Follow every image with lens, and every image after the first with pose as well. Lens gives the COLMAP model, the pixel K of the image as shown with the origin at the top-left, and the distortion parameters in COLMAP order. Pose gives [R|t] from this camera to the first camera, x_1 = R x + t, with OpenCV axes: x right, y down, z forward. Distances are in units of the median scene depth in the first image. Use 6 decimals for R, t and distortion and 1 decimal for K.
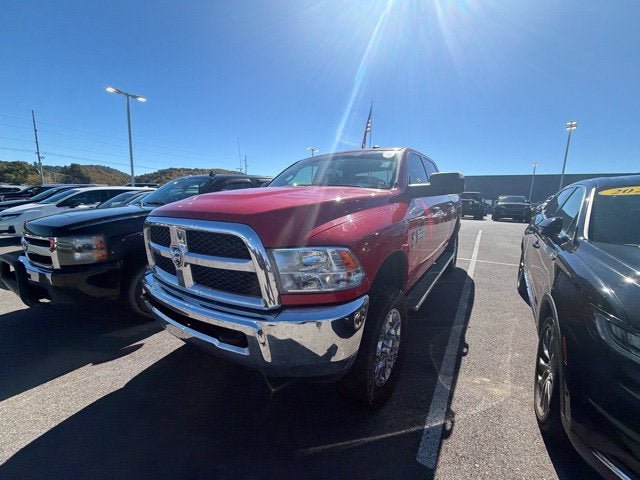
lens RADIAL K [[262.5, 0, 319.8], [0, 262.5, 241.1], [0, 0, 1]] dist [0.000238, 0.000067]
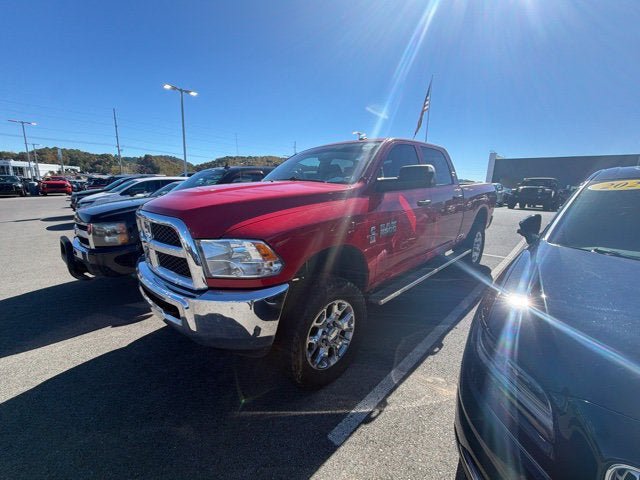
lens RADIAL K [[274.1, 0, 320.0], [0, 274.1, 240.0], [0, 0, 1]] dist [0.000891, 0.000204]
pose [[0.980315, 0.034190, -0.194458, 0.313175], [-0.026947, 0.998845, 0.039774, -0.017081], [0.195593, -0.033751, 0.980104, -0.060010]]
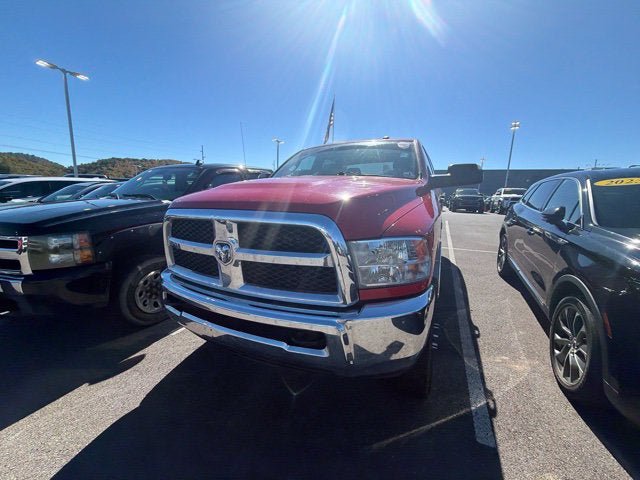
lens RADIAL K [[262.0, 0, 320.4], [0, 262.0, 240.9], [0, 0, 1]] dist [-0.000539, -0.000087]
pose [[0.988284, -0.028726, 0.149895, -0.220425], [0.025087, 0.999344, 0.026111, 0.001596], [-0.150547, -0.022045, 0.988357, 0.053277]]
